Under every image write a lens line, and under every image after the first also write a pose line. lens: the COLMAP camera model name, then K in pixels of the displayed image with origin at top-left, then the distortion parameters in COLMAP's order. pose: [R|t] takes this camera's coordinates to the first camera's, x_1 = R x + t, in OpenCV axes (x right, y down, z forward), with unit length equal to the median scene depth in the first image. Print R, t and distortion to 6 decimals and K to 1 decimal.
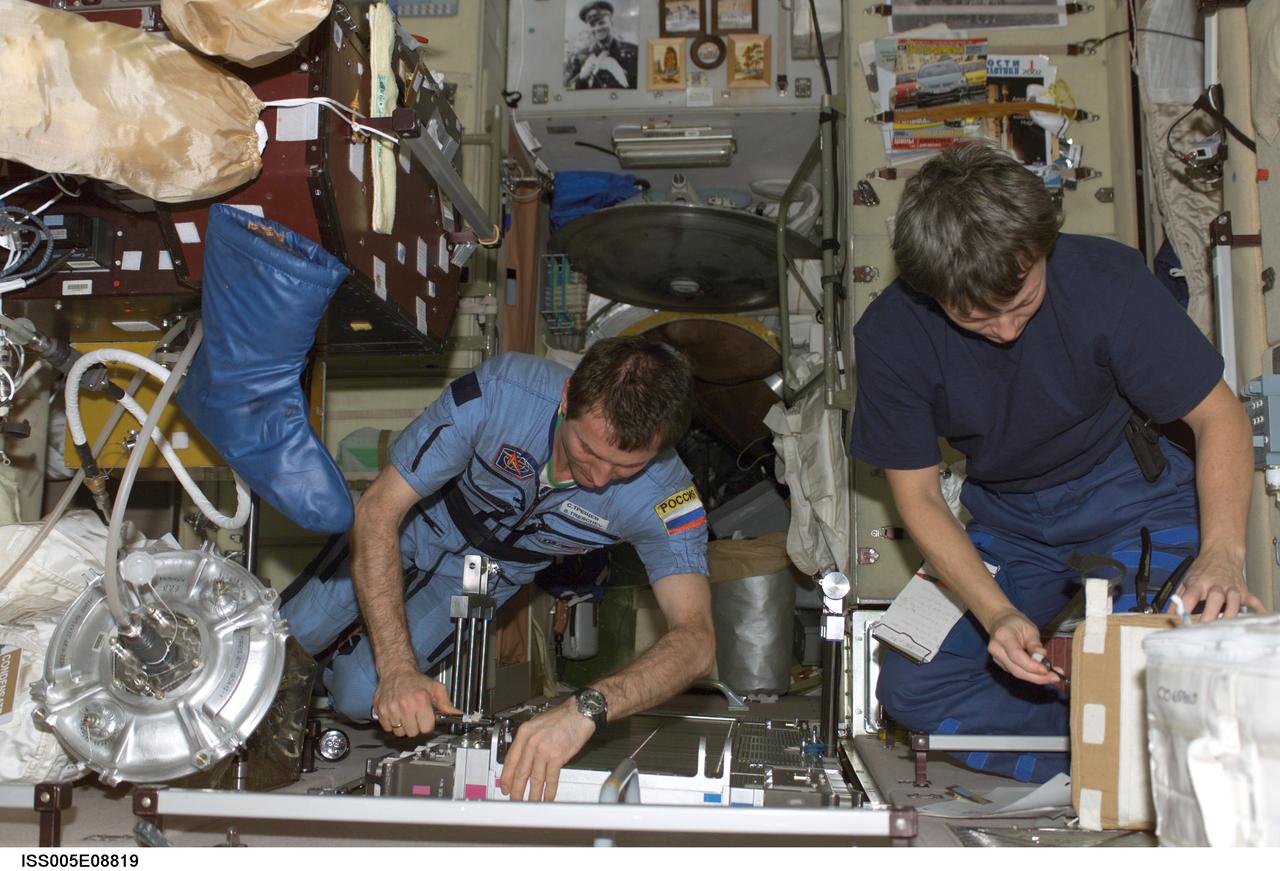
lens RADIAL K [[1258.0, 0, 642.0], [0, 1258.0, 404.1], [0, 0, 1]] dist [-0.075596, 0.025252]
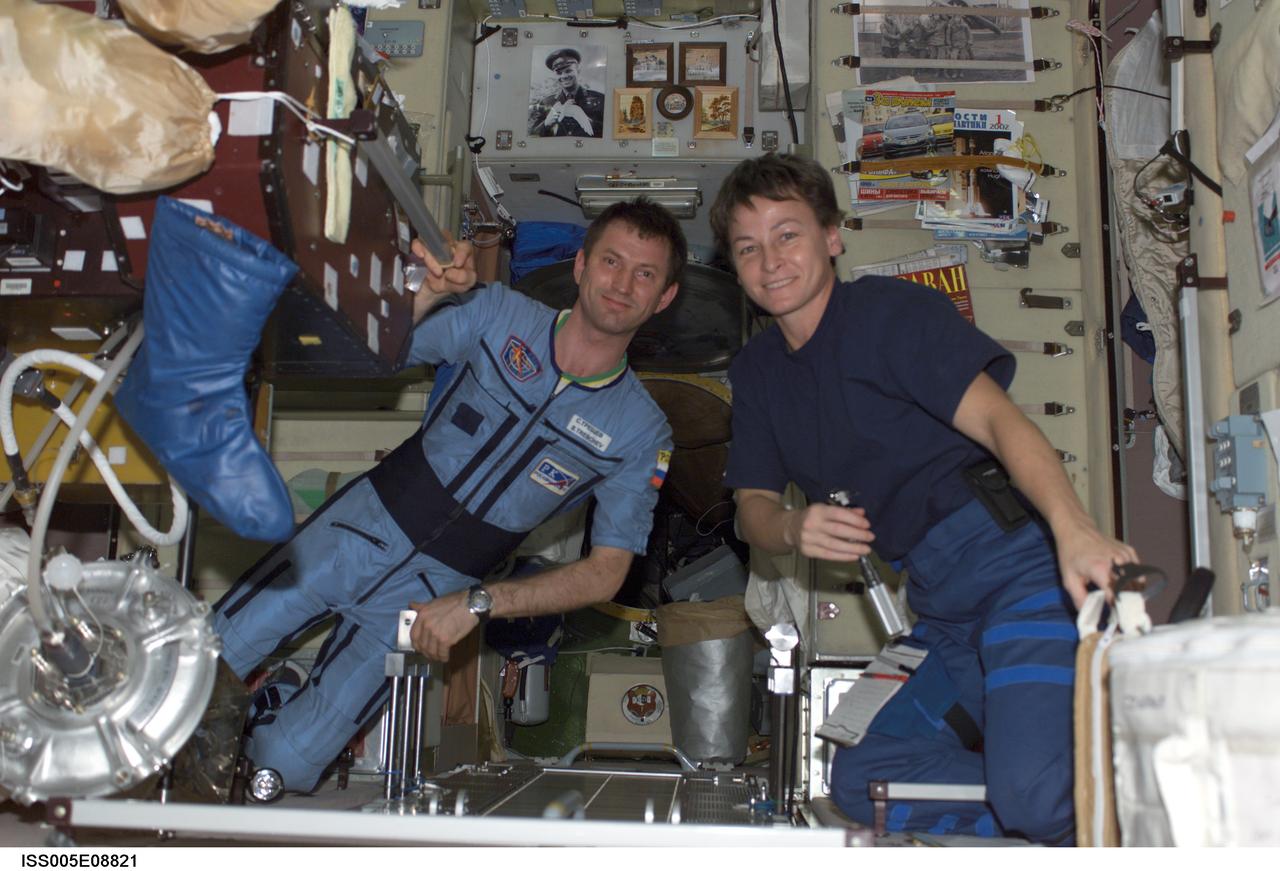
lens RADIAL K [[1282.9, 0, 639.2], [0, 1282.9, 405.6], [0, 0, 1]] dist [-0.063975, 0.006533]
pose [[0.999334, 0.023780, 0.027677, 0.002868], [-0.022025, 0.997829, -0.062070, 0.028459], [-0.029093, 0.061419, 0.997688, 0.005354]]
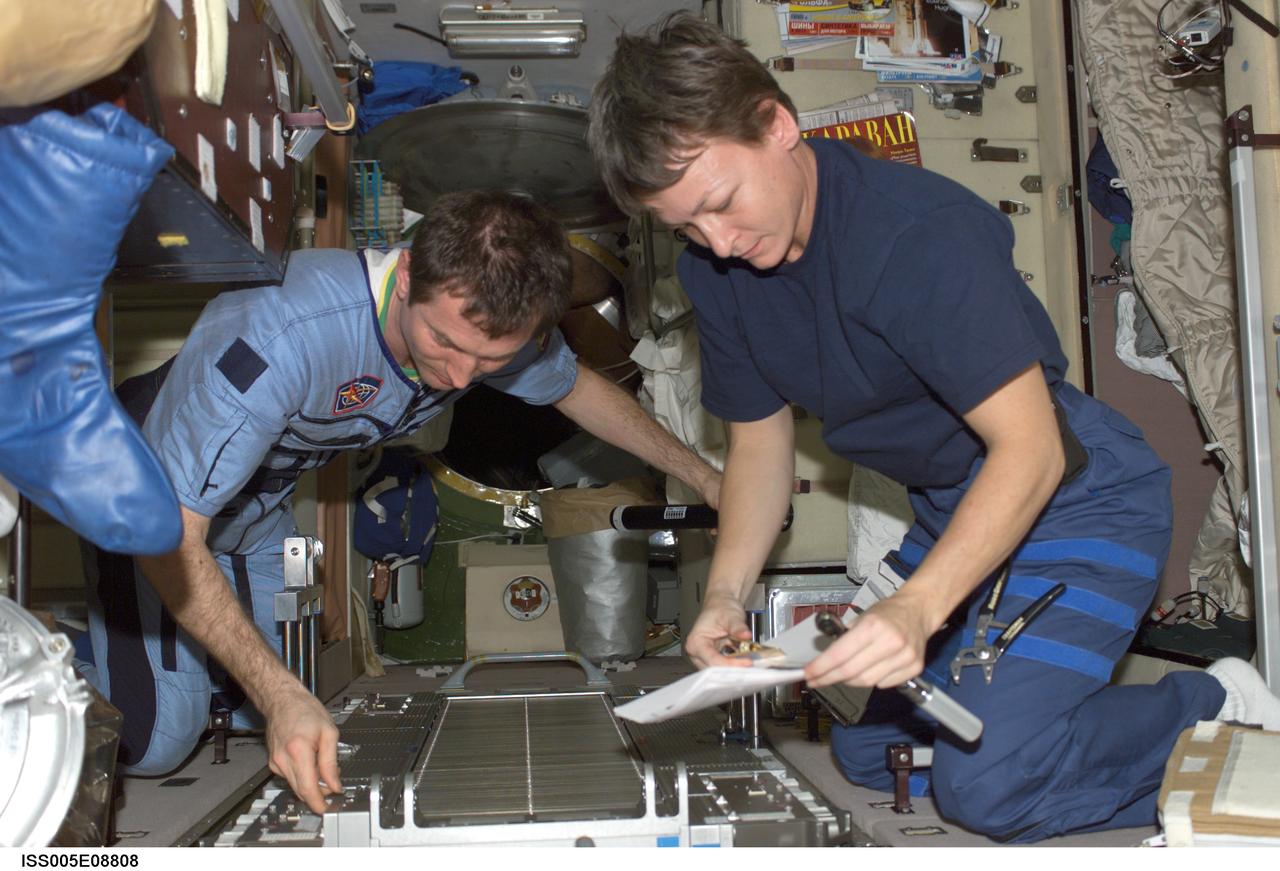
lens RADIAL K [[1282.9, 0, 639.2], [0, 1282.9, 405.6], [0, 0, 1]] dist [-0.063975, 0.006533]
pose [[0.984952, -0.019849, 0.171682, -0.059232], [0.009340, 0.998044, 0.061808, -0.007796], [-0.172573, -0.059274, 0.983212, 0.167087]]
